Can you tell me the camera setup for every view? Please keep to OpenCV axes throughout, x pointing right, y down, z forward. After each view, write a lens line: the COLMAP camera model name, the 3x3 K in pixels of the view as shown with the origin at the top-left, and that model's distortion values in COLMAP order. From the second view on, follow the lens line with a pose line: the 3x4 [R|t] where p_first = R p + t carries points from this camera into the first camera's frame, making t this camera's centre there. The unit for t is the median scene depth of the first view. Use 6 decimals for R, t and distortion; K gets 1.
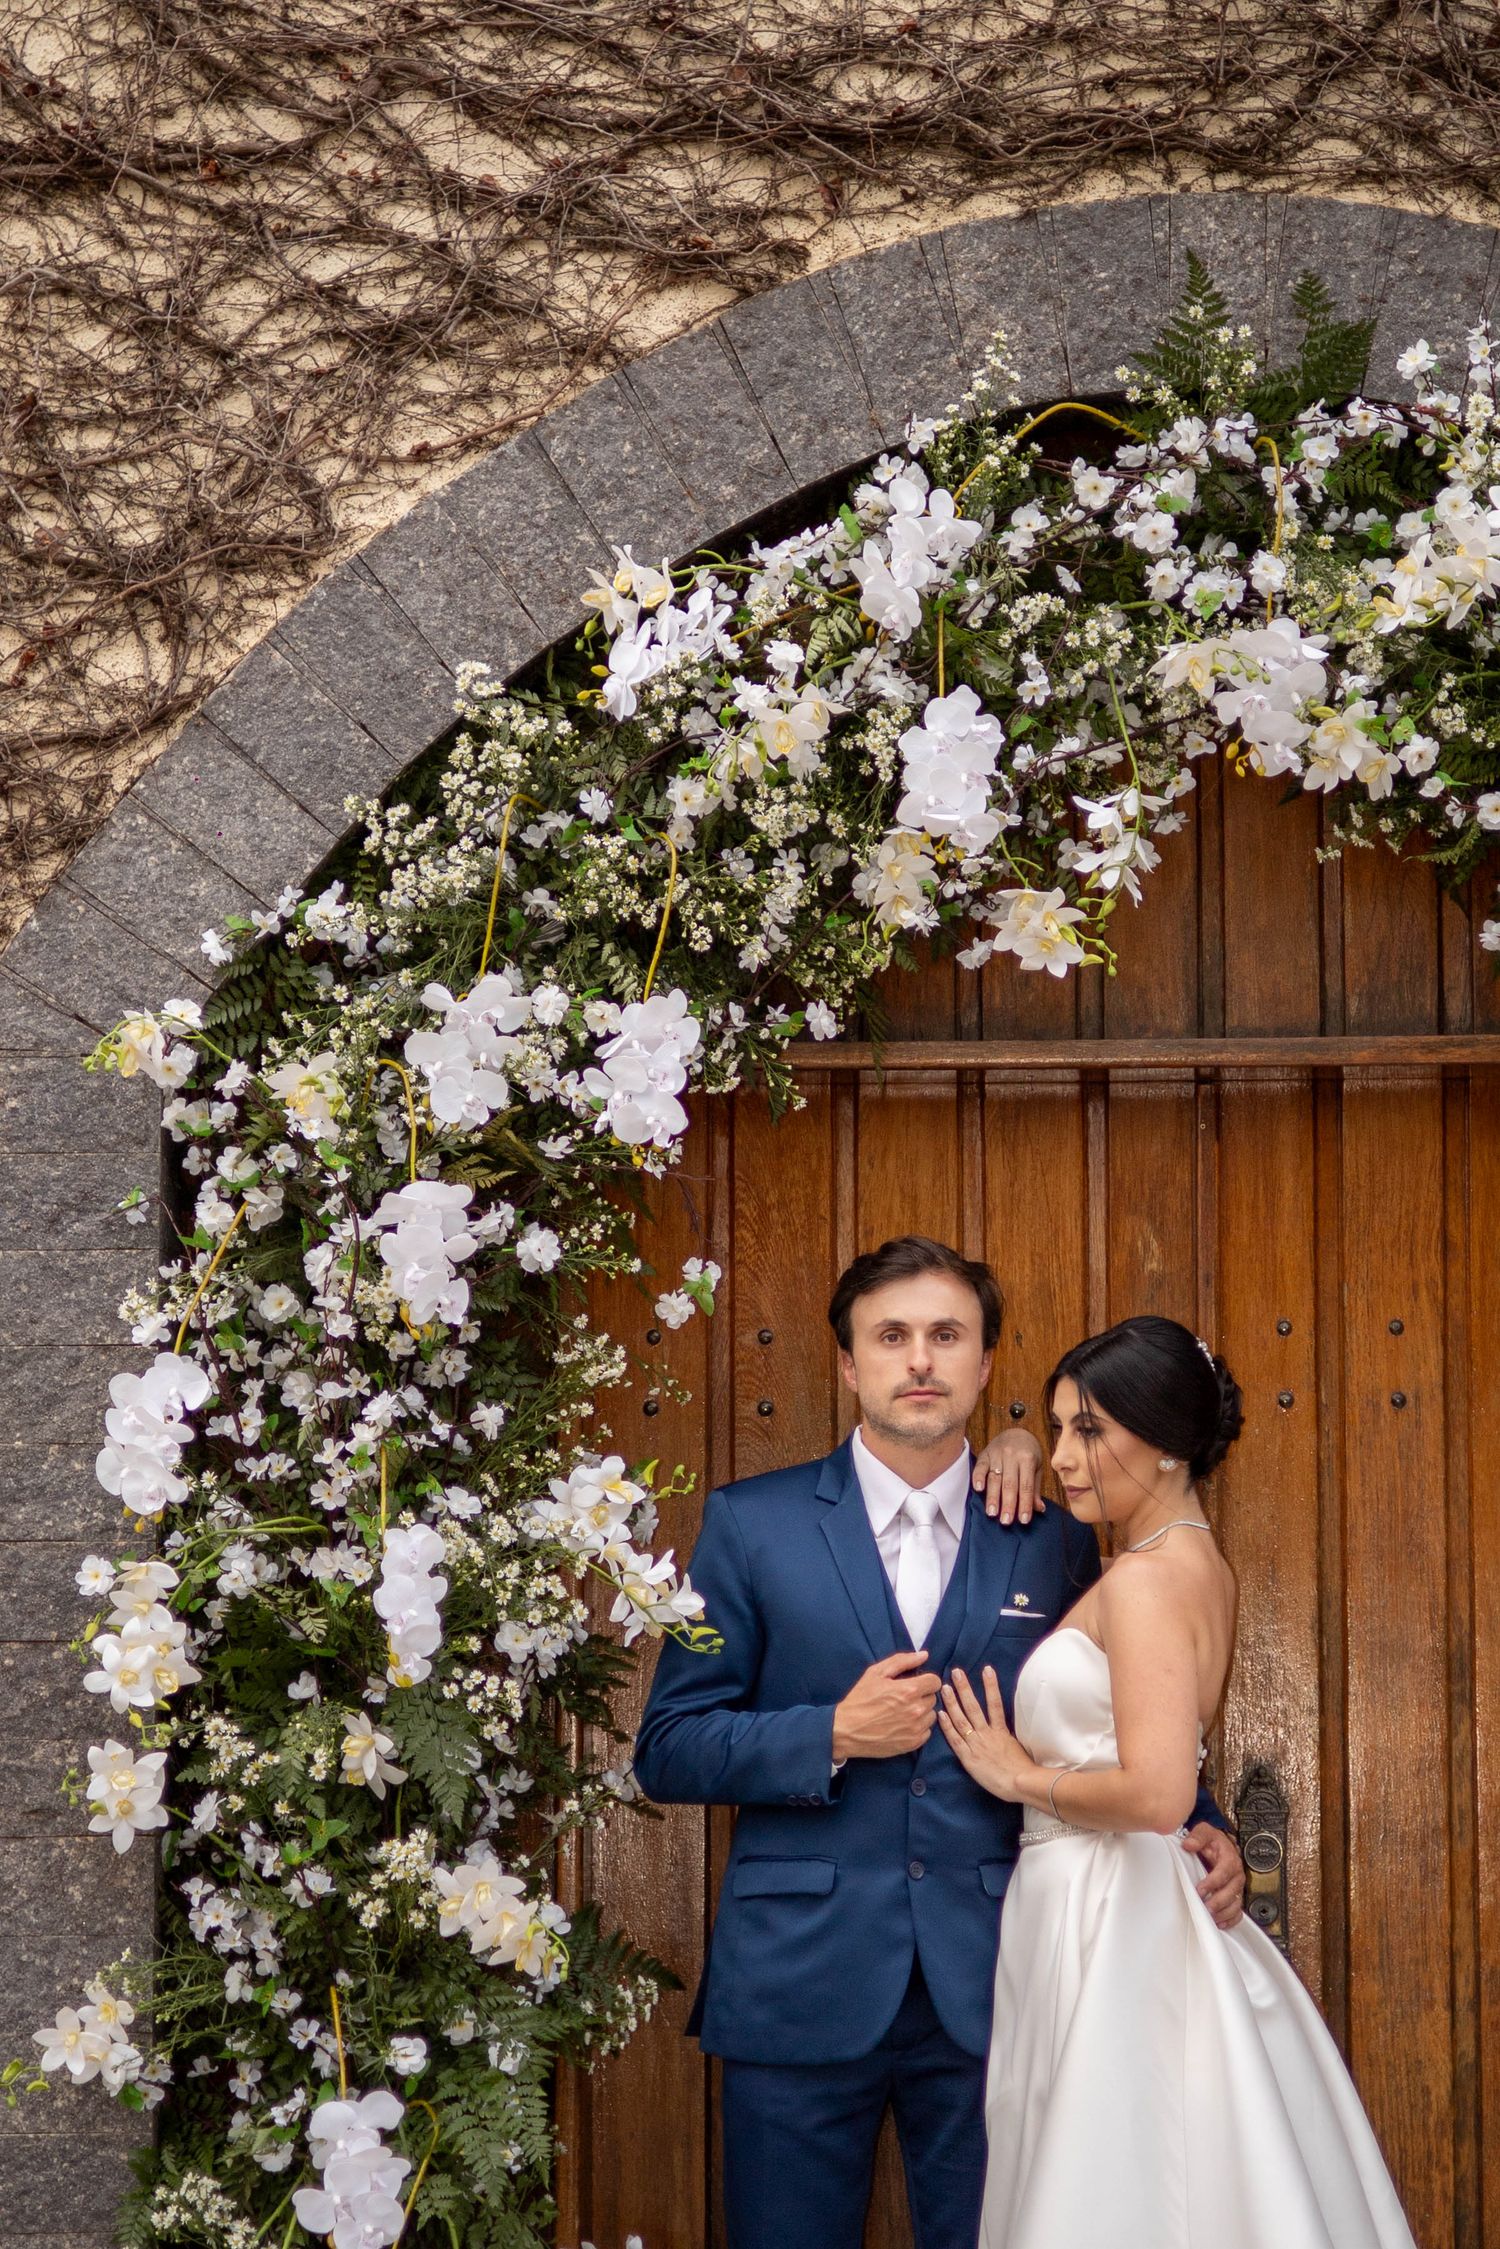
lens RADIAL K [[5281.7, 0, 965.4], [0, 5281.7, 1355.4], [0, 0, 1]] dist [0.042720, 0.000000]
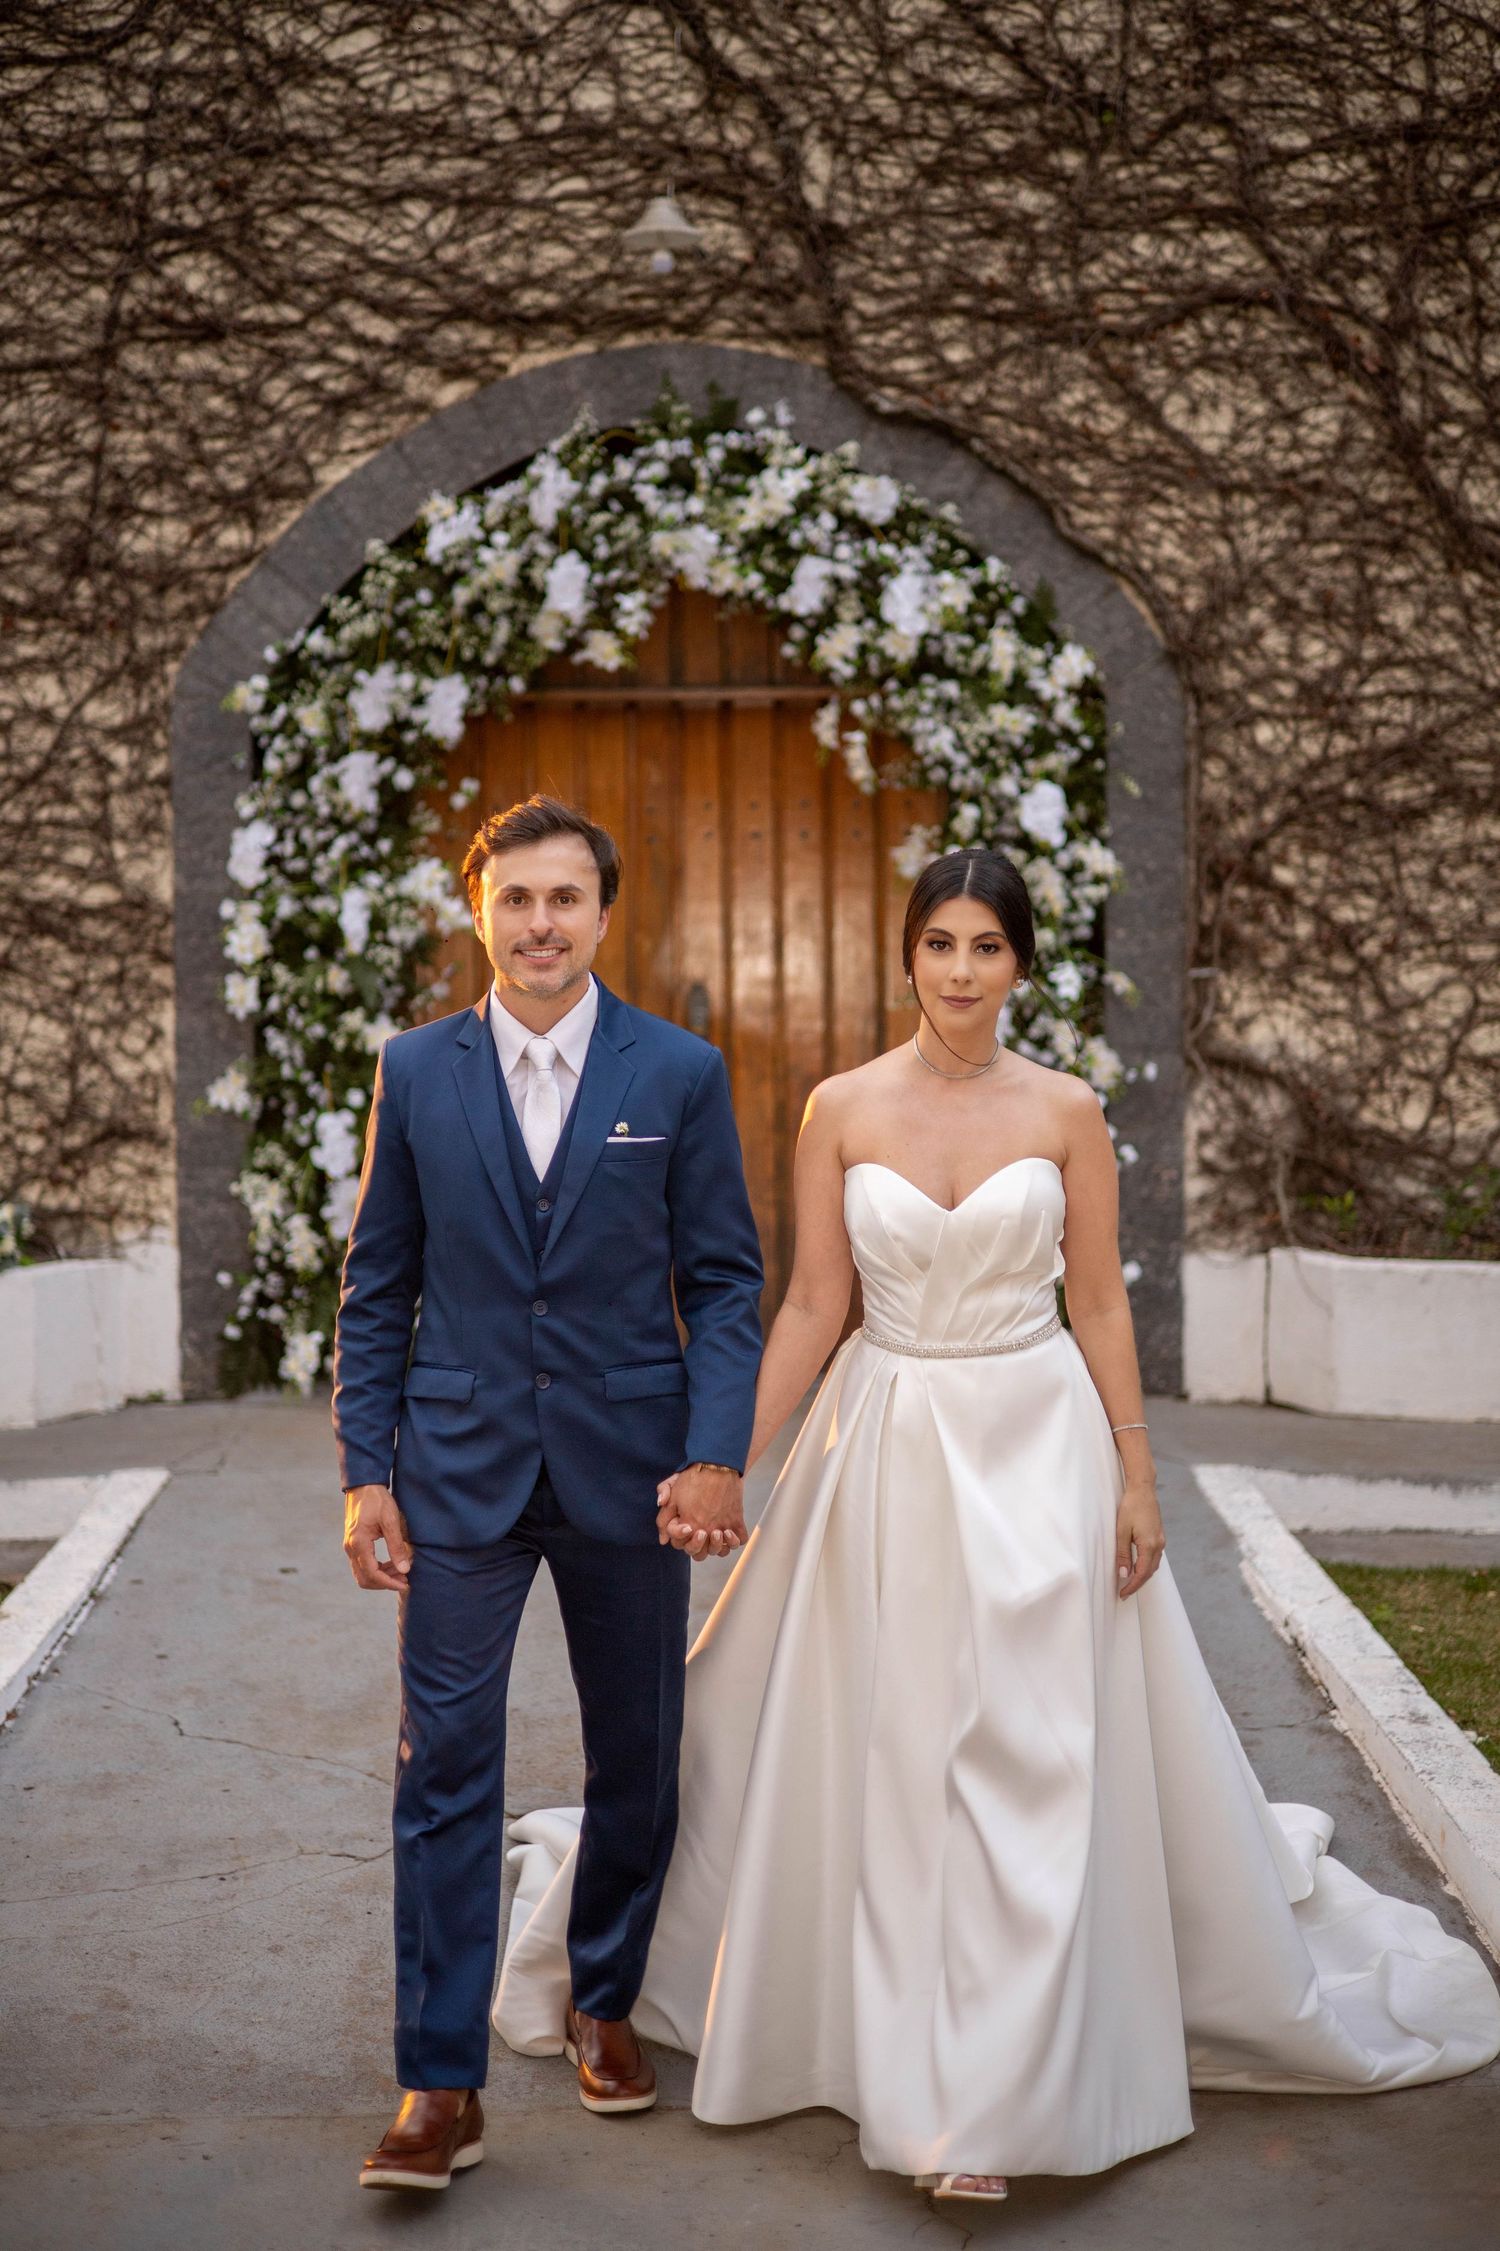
lens RADIAL K [[3502.9, 0, 718.4], [0, 3502.9, 1064.2], [0, 0, 1]] dist [0.026310, 0.000000]
pose [[0.999714, -0.002328, 0.023795, 0.027991], [-0.000129, 0.994705, 0.102776, -0.055214], [-0.023908, -0.102749, 0.994420, -0.657955]]
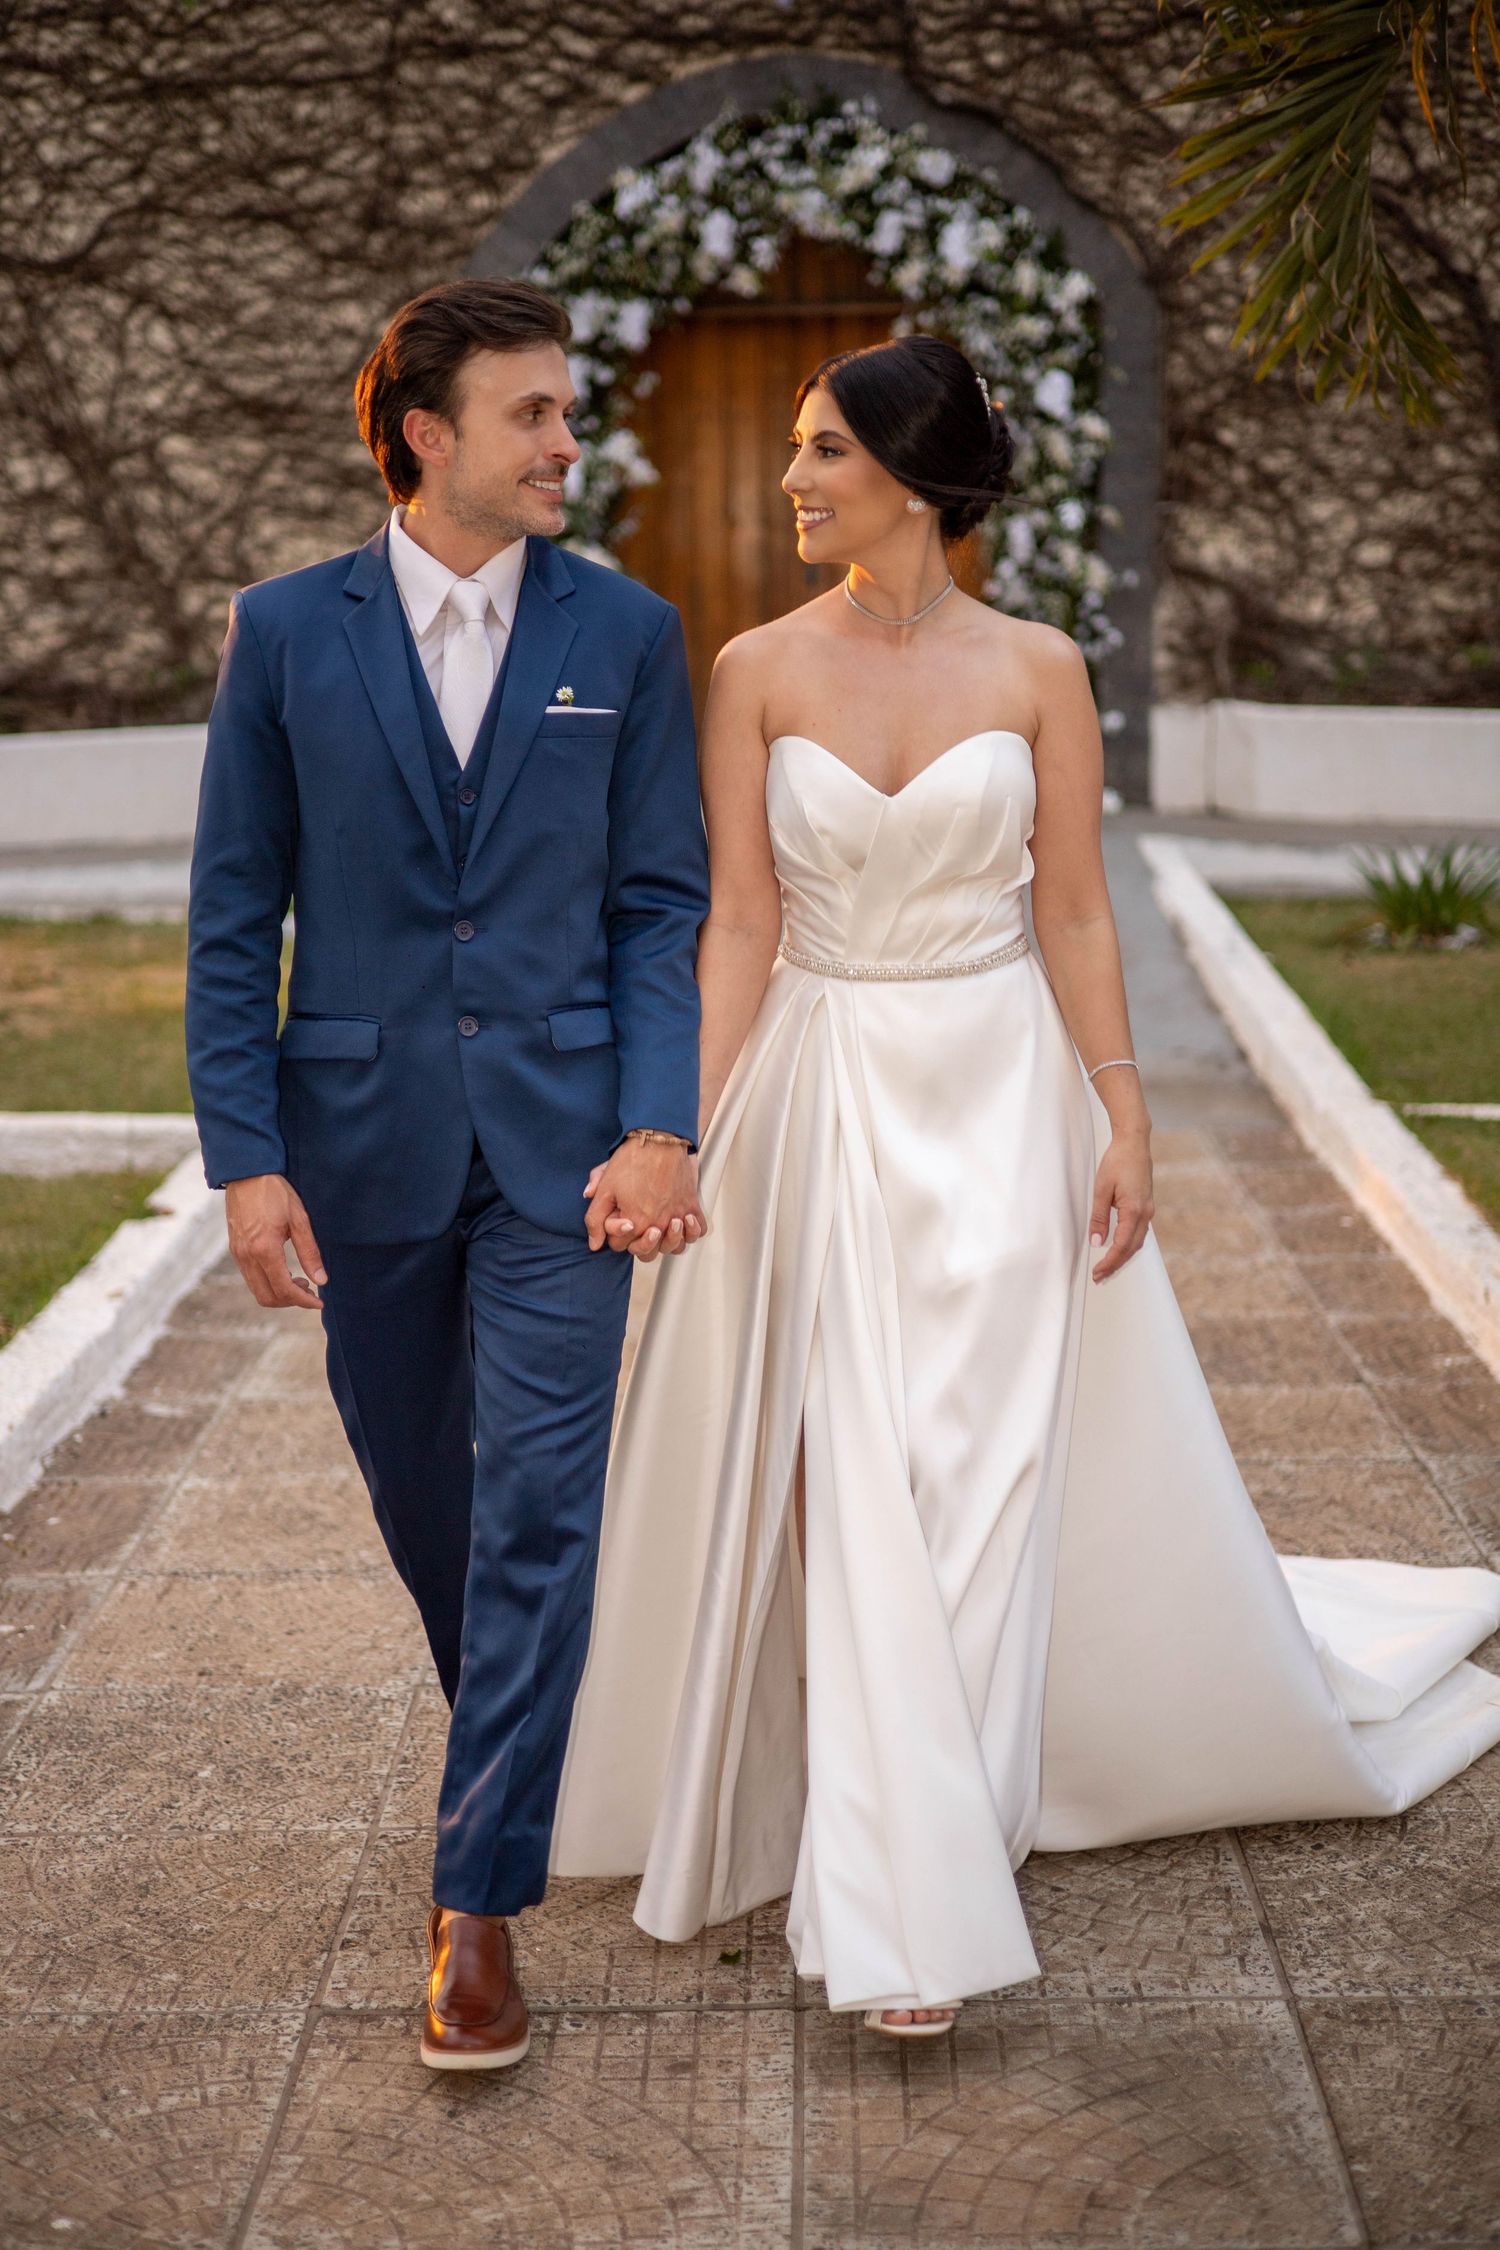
lens RADIAL K [[3501.3, 0, 717.6], [0, 3501.3, 1115.0], [0, 0, 1]] dist [0.026310, 0.000000]
pose [[0.999818, -0.009652, -0.016435, 0.029289], [0.013286, 0.971213, 0.237841, -0.094858], [0.013667, -0.238016, 0.971165, -1.386193]]
